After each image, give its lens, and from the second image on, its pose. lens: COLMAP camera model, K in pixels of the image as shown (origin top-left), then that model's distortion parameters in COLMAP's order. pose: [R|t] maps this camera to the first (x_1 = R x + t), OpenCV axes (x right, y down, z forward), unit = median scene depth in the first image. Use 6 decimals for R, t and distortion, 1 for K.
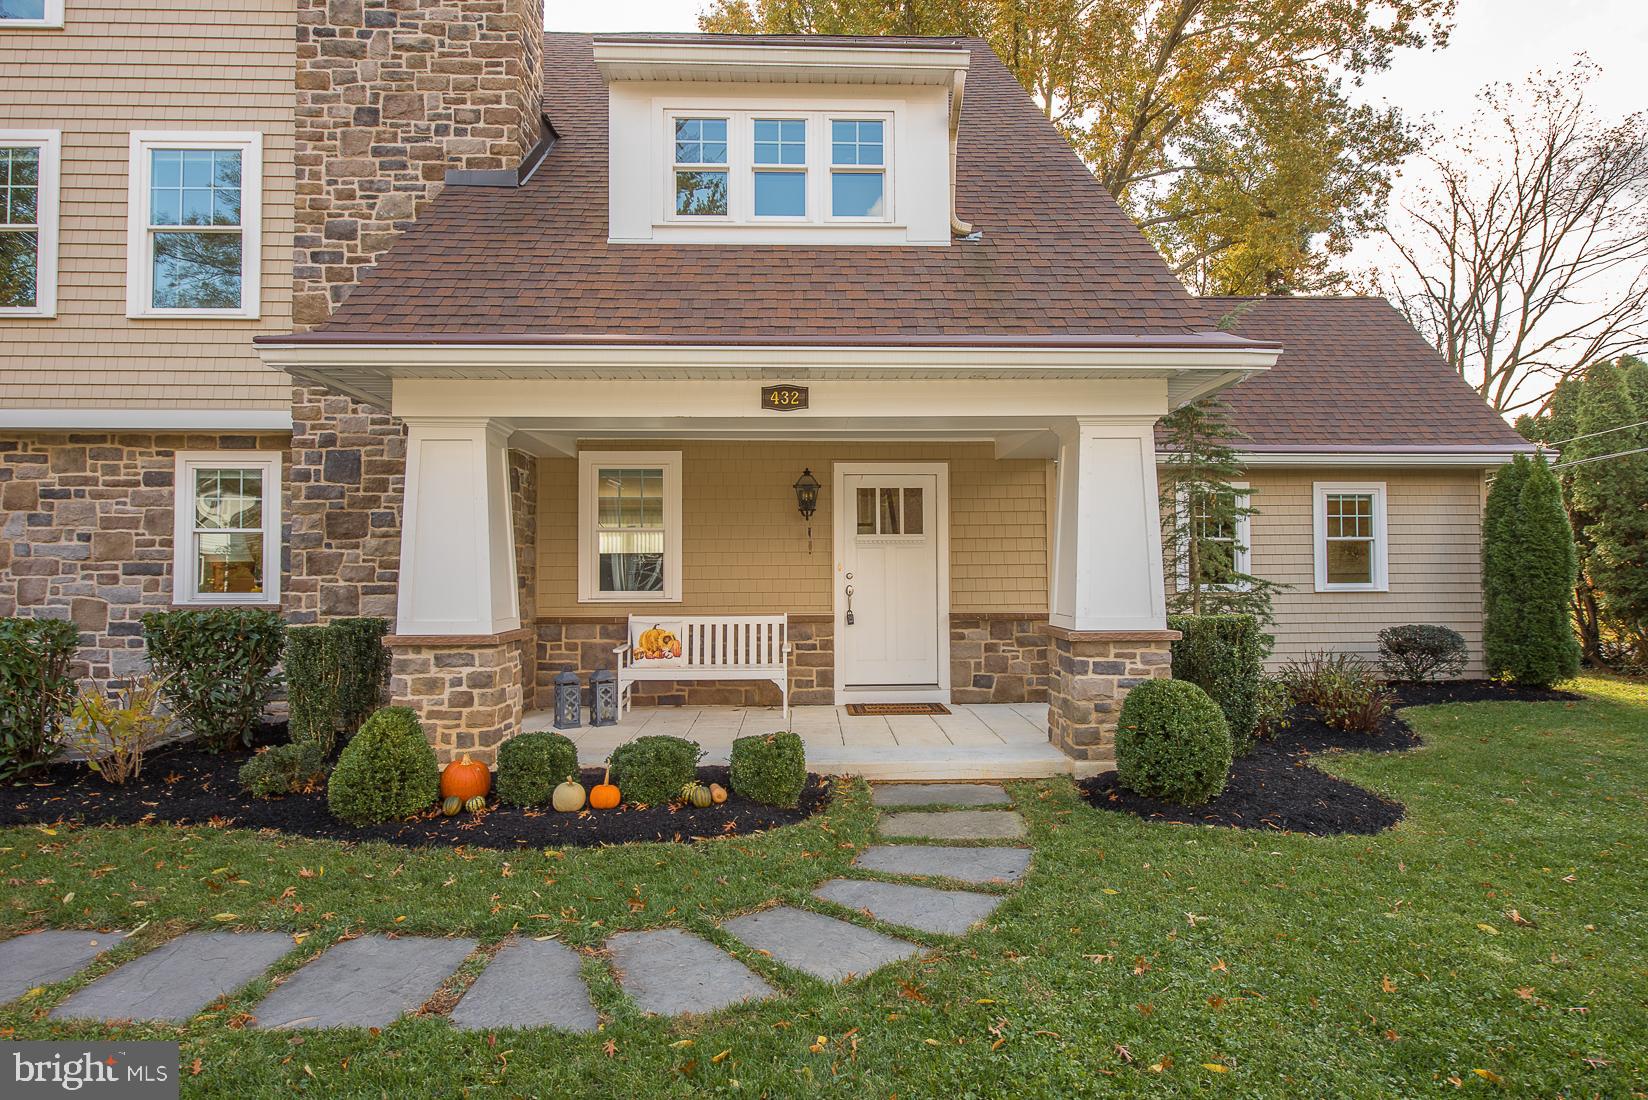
lens RADIAL K [[923.9, 0, 825.3], [0, 923.9, 544.5], [0, 0, 1]] dist [-0.005798, 0.001686]
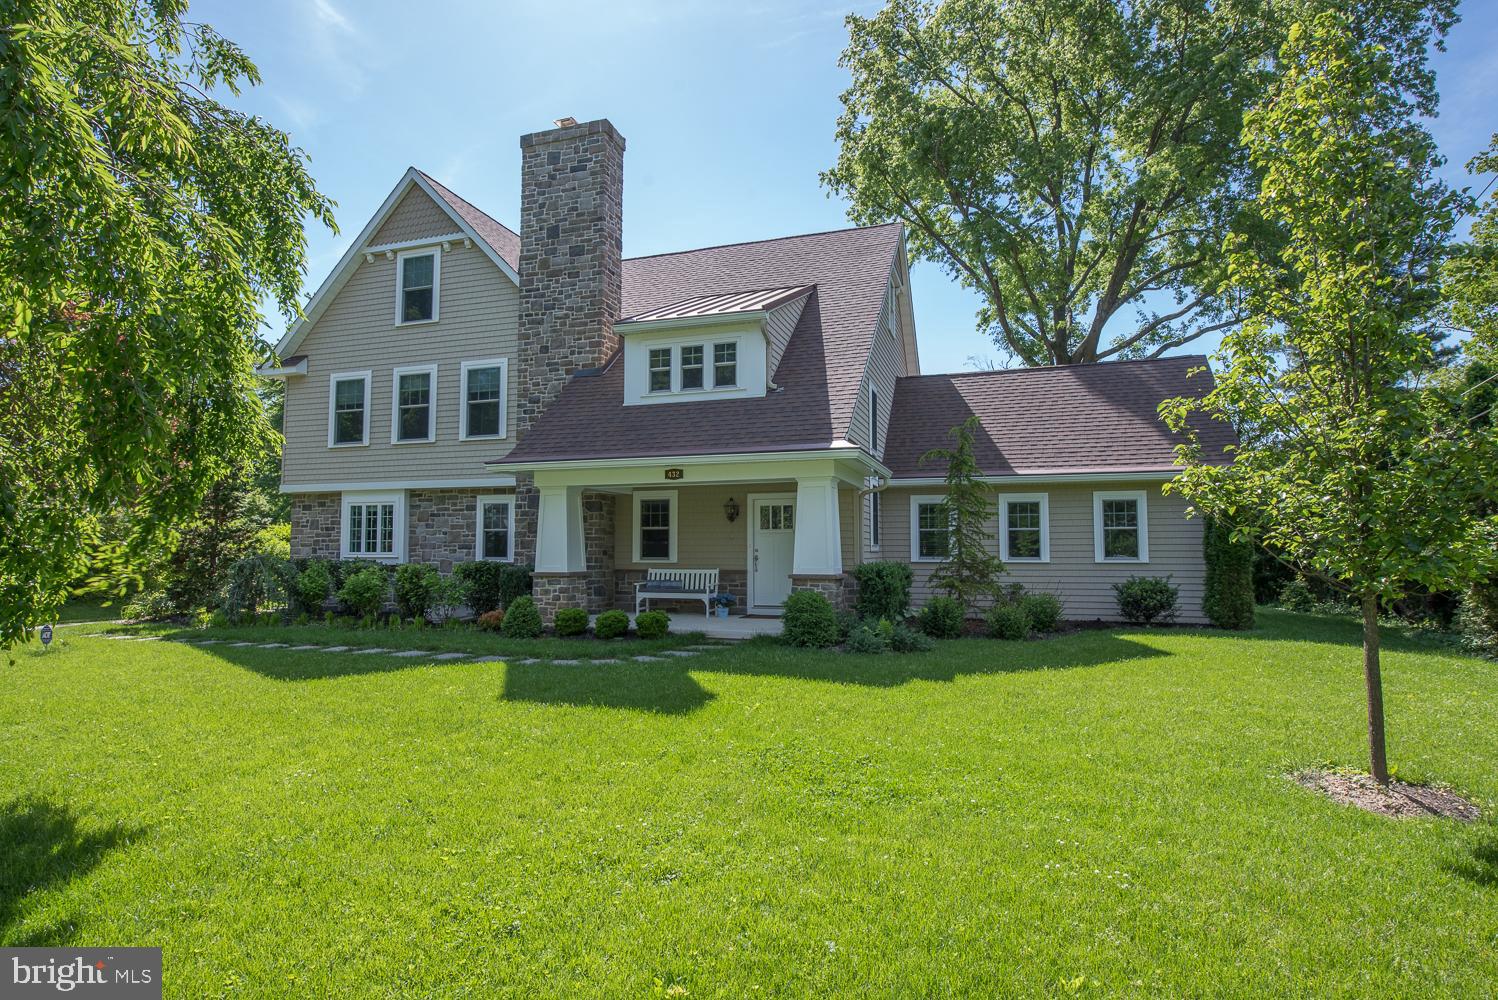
lens RADIAL K [[809.3, 0, 751.0], [0, 809.3, 497.0], [0, 0, 1]] dist [-0.002543, -0.000135]
pose [[0.936406, -0.020948, -0.350293, 0.684621], [0.006911, 0.999124, -0.041274, -0.010021], [0.350851, 0.036229, 0.935730, -0.694125]]
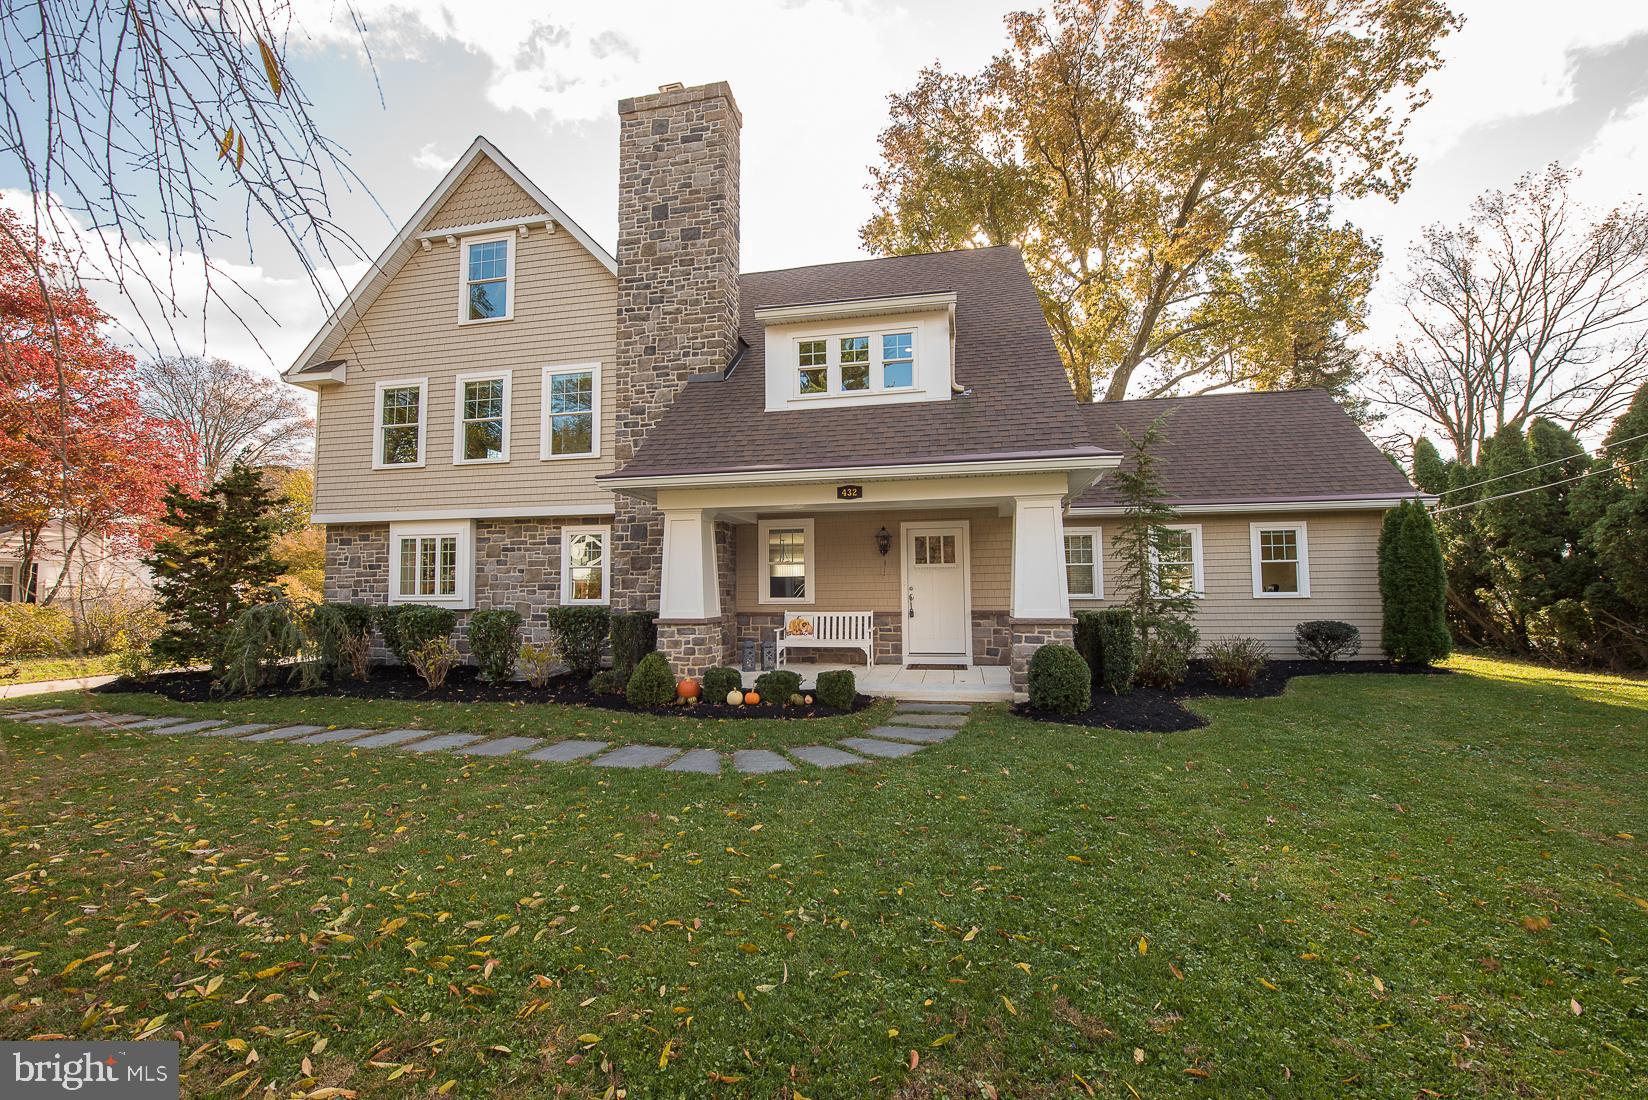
lens RADIAL K [[662.8, 0, 825.5], [0, 662.8, 545.9], [0, 0, 1]] dist [-0.012467, -0.000626]
pose [[0.973200, -0.020309, -0.229063, 0.167621], [0.012152, 0.999243, -0.036966, -0.001201], [0.229640, 0.033192, 0.972709, -0.245763]]
